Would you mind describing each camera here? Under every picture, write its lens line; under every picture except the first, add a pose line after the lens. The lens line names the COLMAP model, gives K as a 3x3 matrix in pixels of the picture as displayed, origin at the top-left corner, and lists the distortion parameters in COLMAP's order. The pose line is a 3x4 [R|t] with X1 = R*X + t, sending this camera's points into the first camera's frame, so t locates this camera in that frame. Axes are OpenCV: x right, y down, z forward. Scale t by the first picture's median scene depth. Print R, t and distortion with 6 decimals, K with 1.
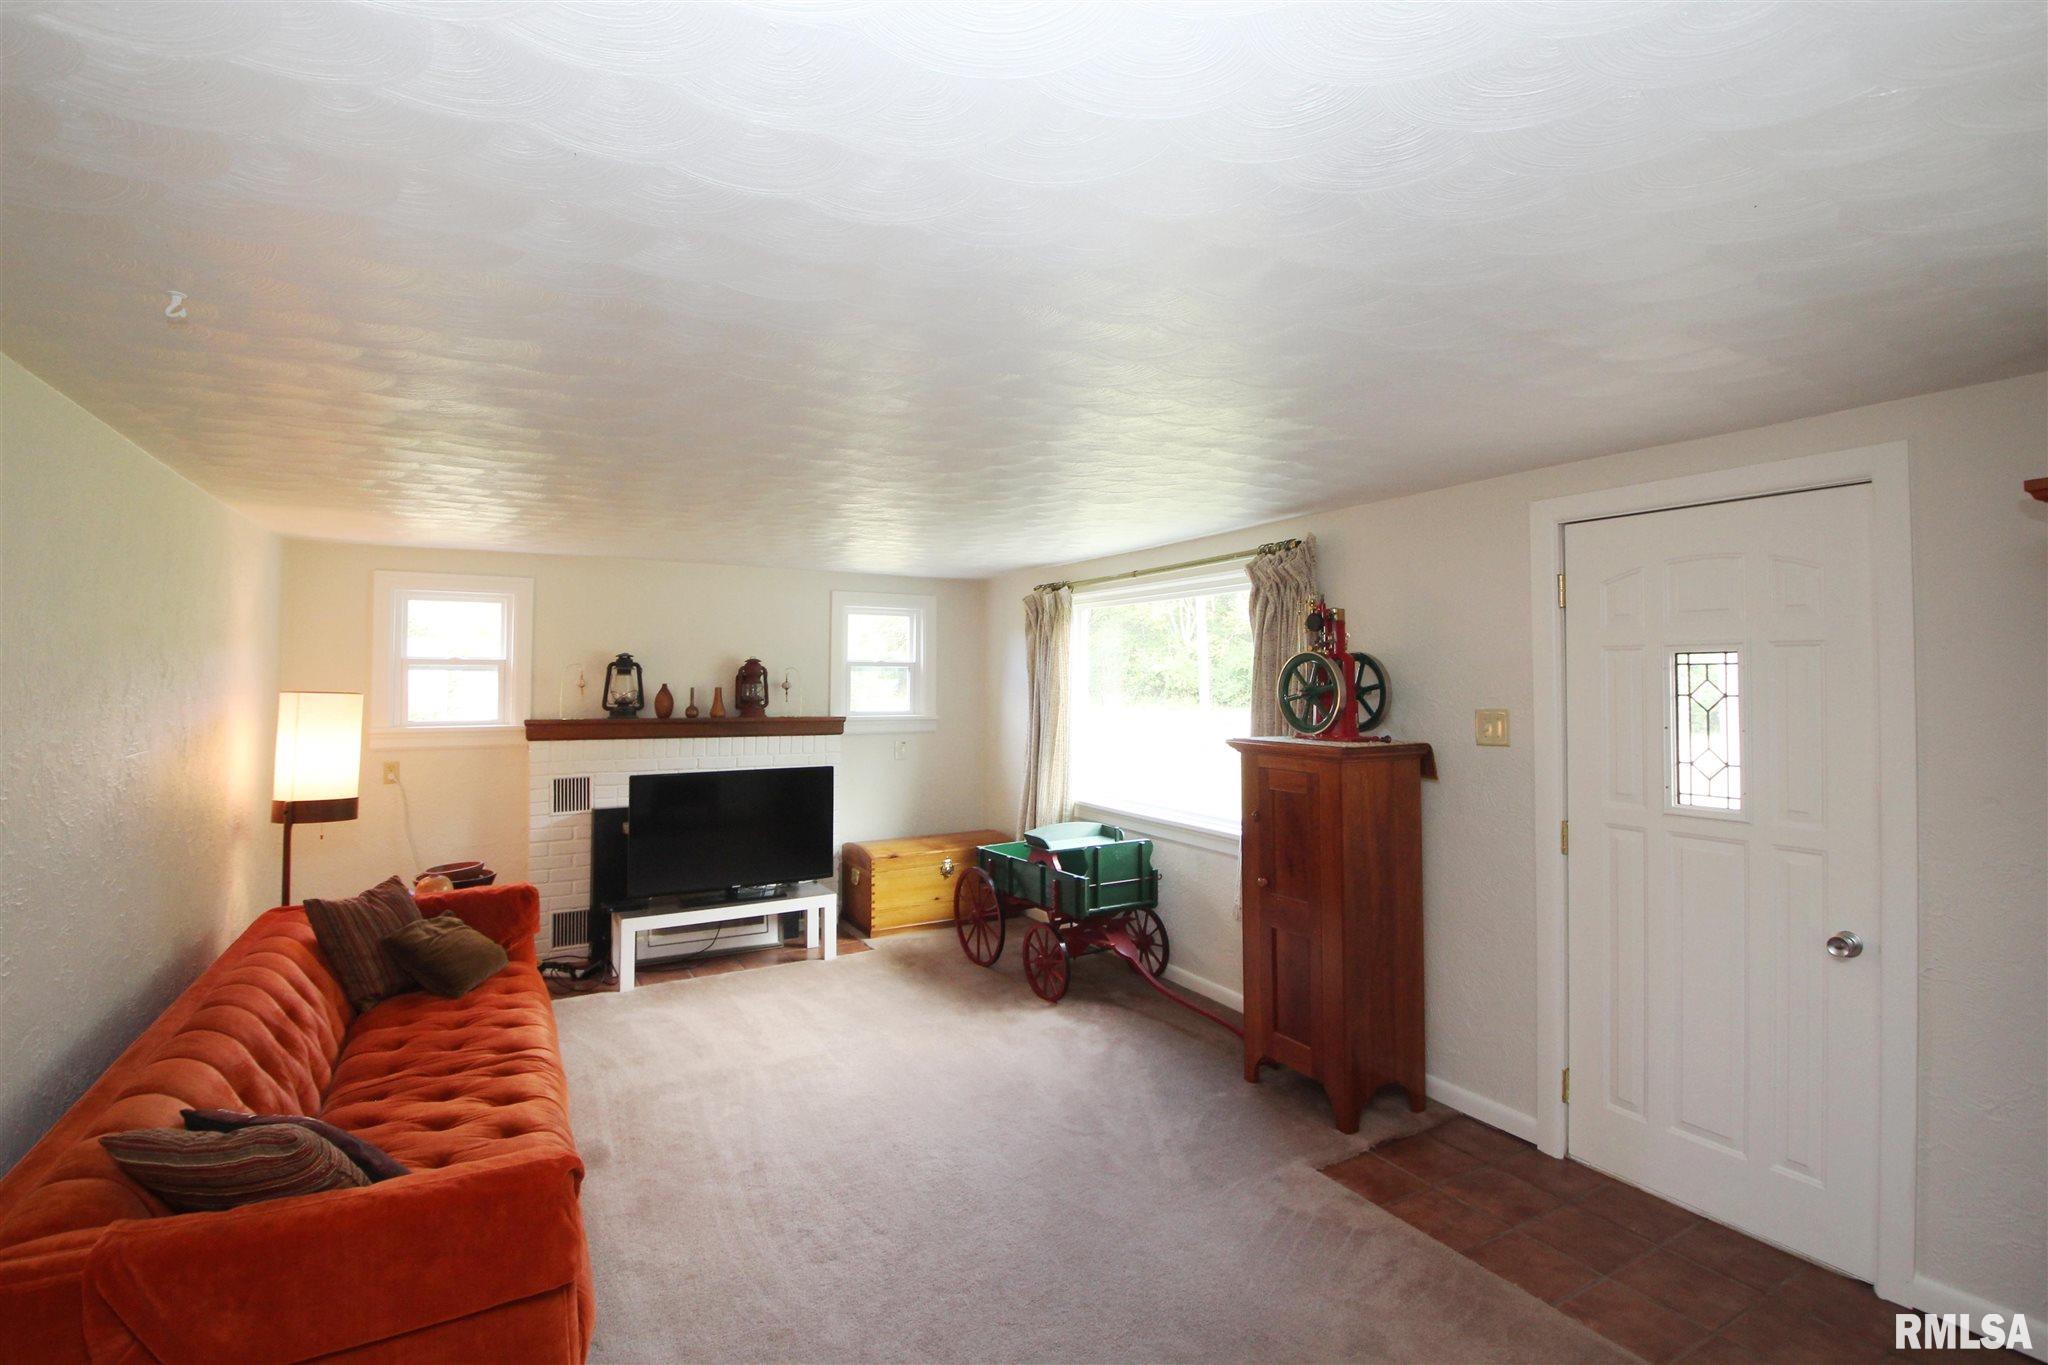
lens RADIAL K [[951.5, 0, 1019.6], [0, 951.5, 664.3], [0, 0, 1]] dist [0.026725, -0.039152]
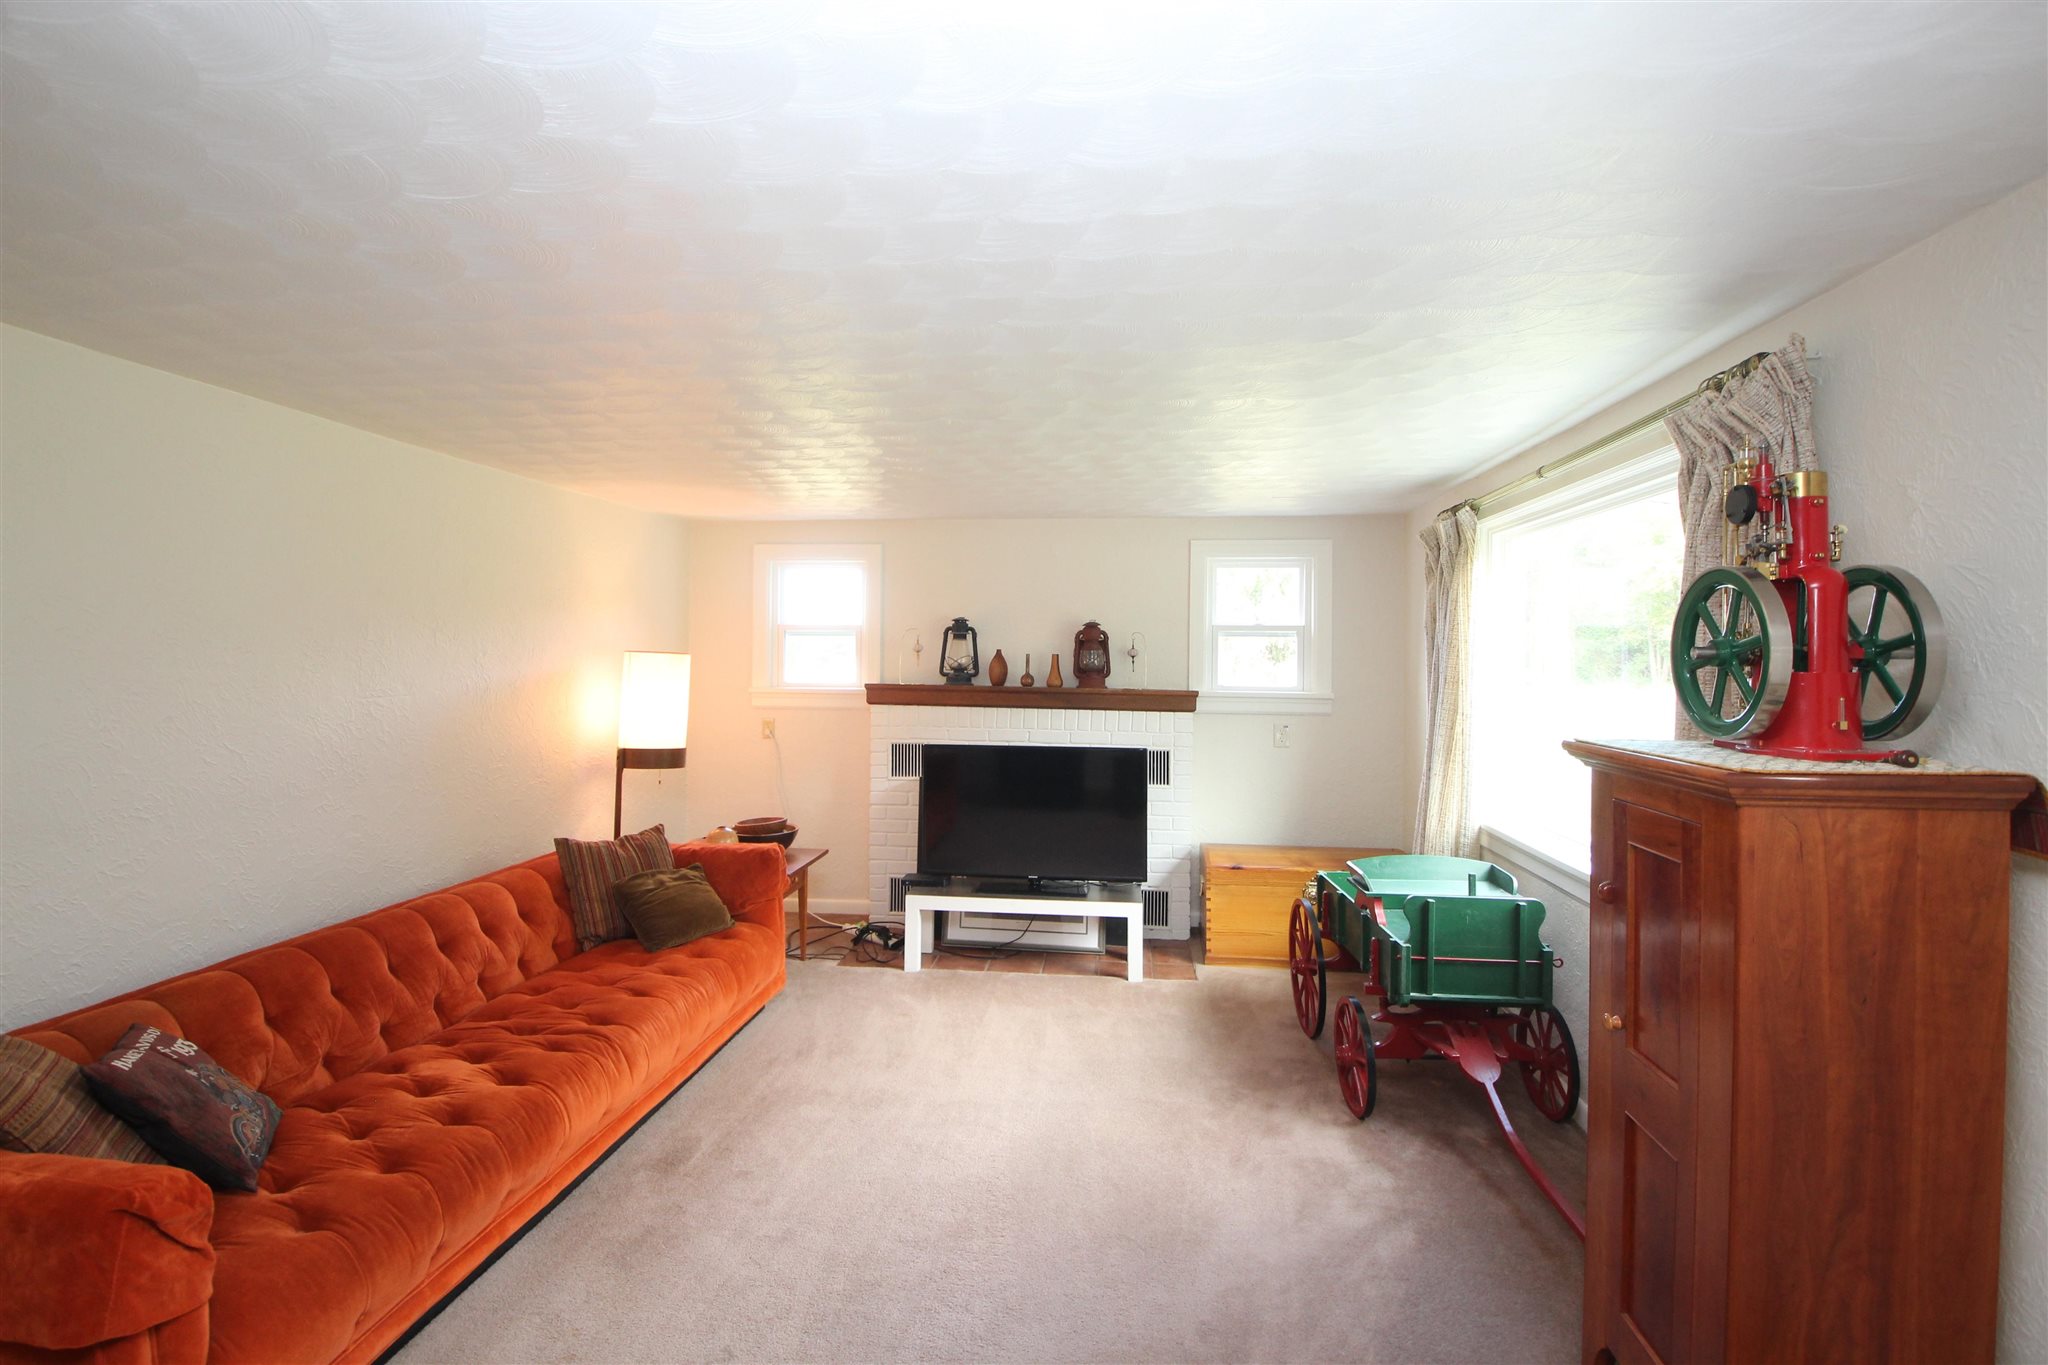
lens RADIAL K [[951.5, 0, 1019.6], [0, 951.5, 664.3], [0, 0, 1]] dist [0.026725, -0.039152]
pose [[0.806714, 0.010941, -0.590840, 0.220468], [0.001326, 0.999793, 0.020325, 0.018210], [0.590940, -0.017180, 0.806532, 0.295959]]
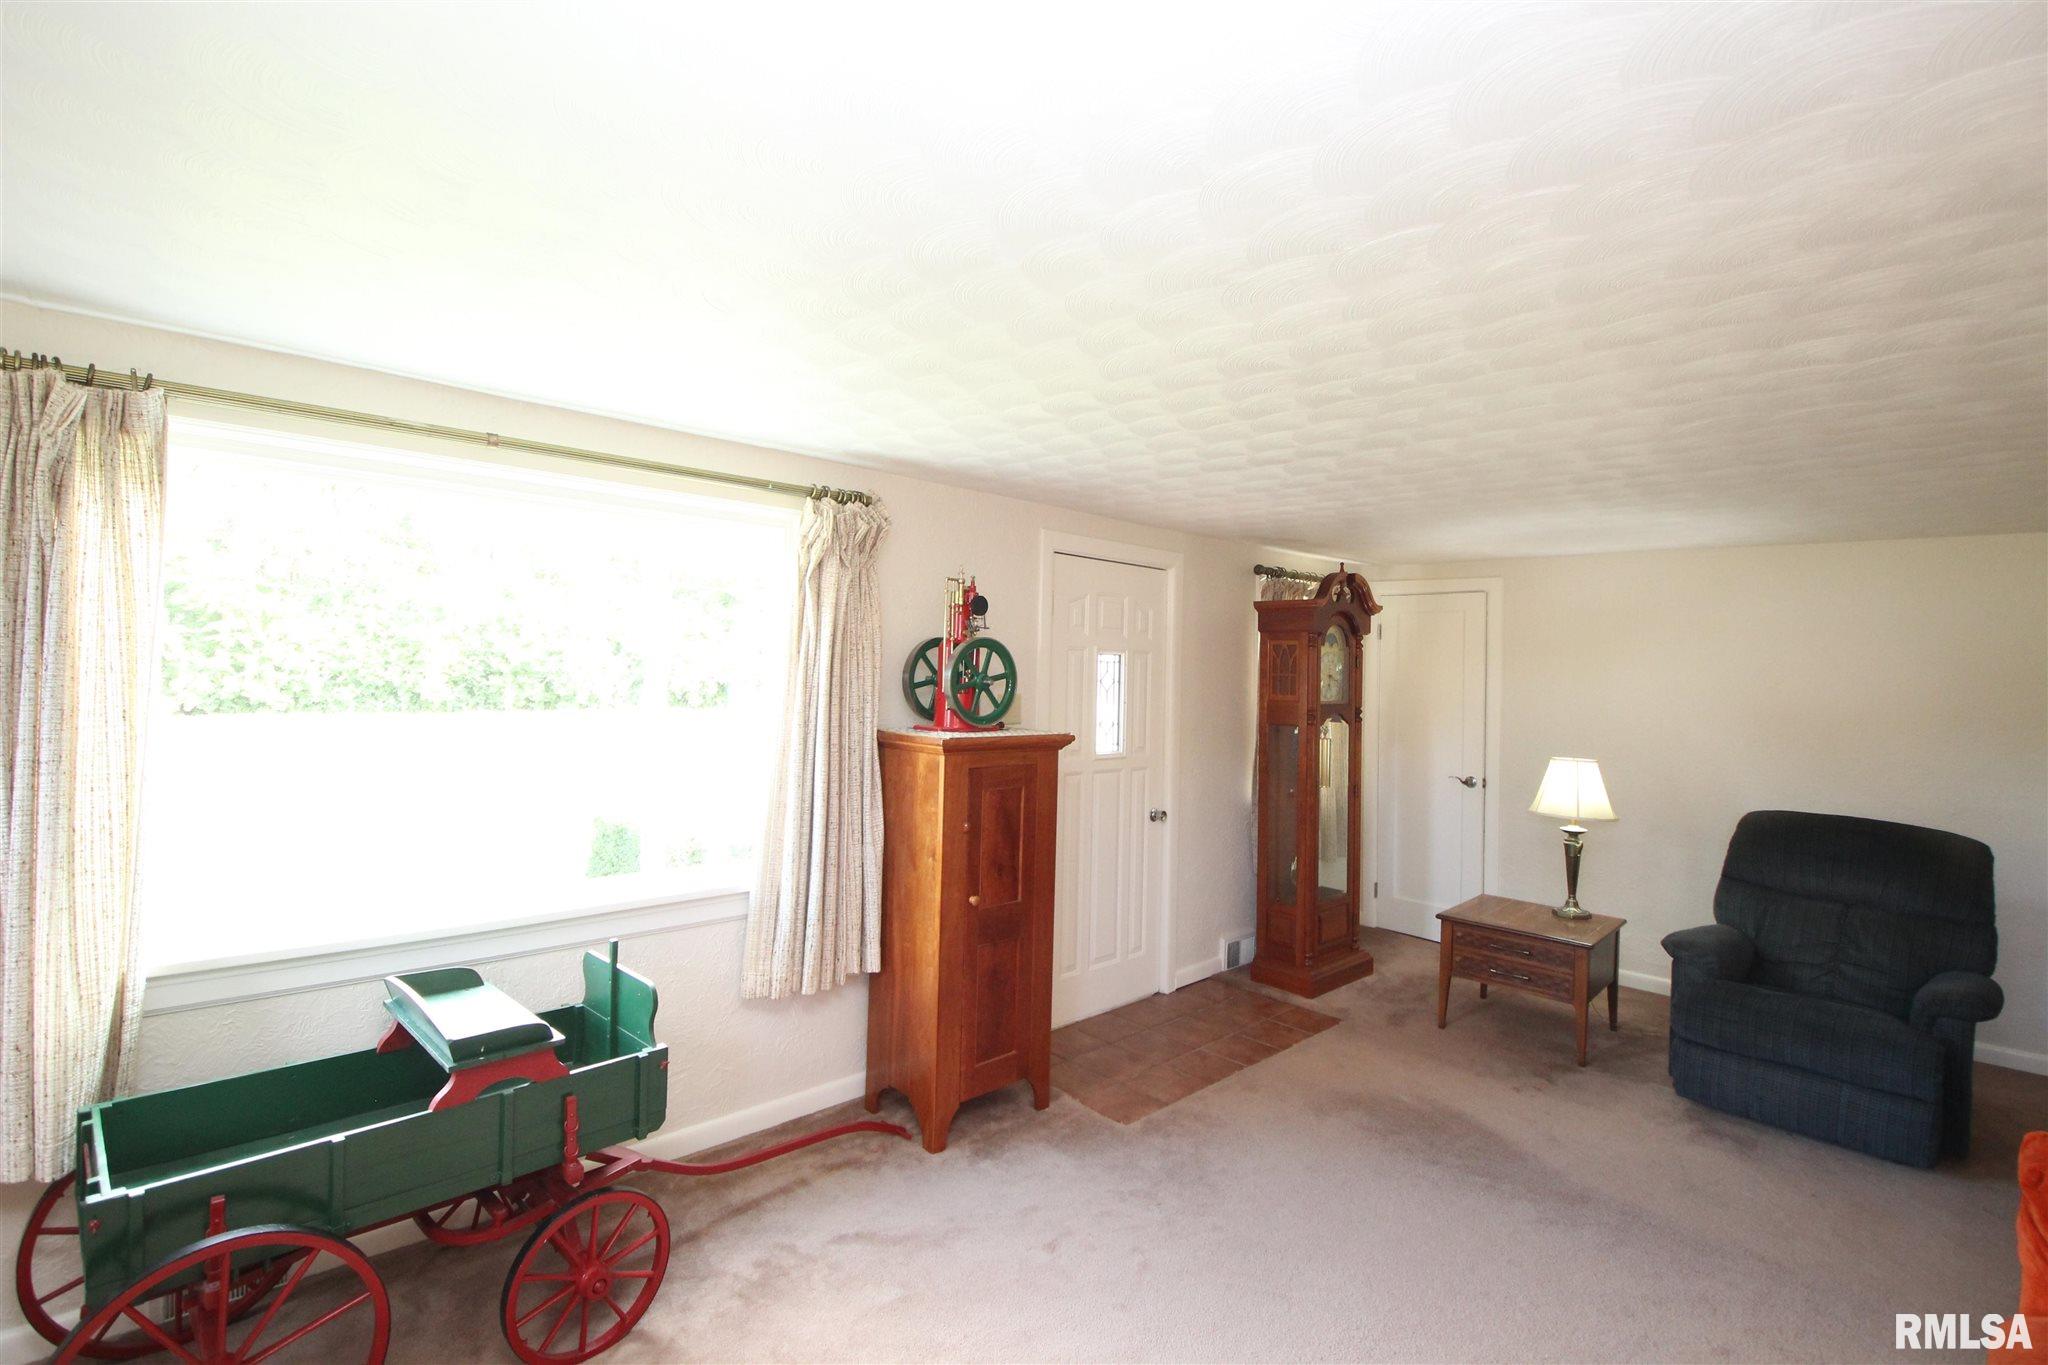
lens RADIAL K [[979.8, 0, 1014.9], [0, 979.8, 651.9], [0, 0, 1]] dist [0.029578, -0.015161]
pose [[-0.262082, 0.009105, 0.965003, -0.477163], [-0.046484, 0.998676, -0.022047, 0.015118], [-0.963925, -0.050635, -0.261312, 0.927217]]
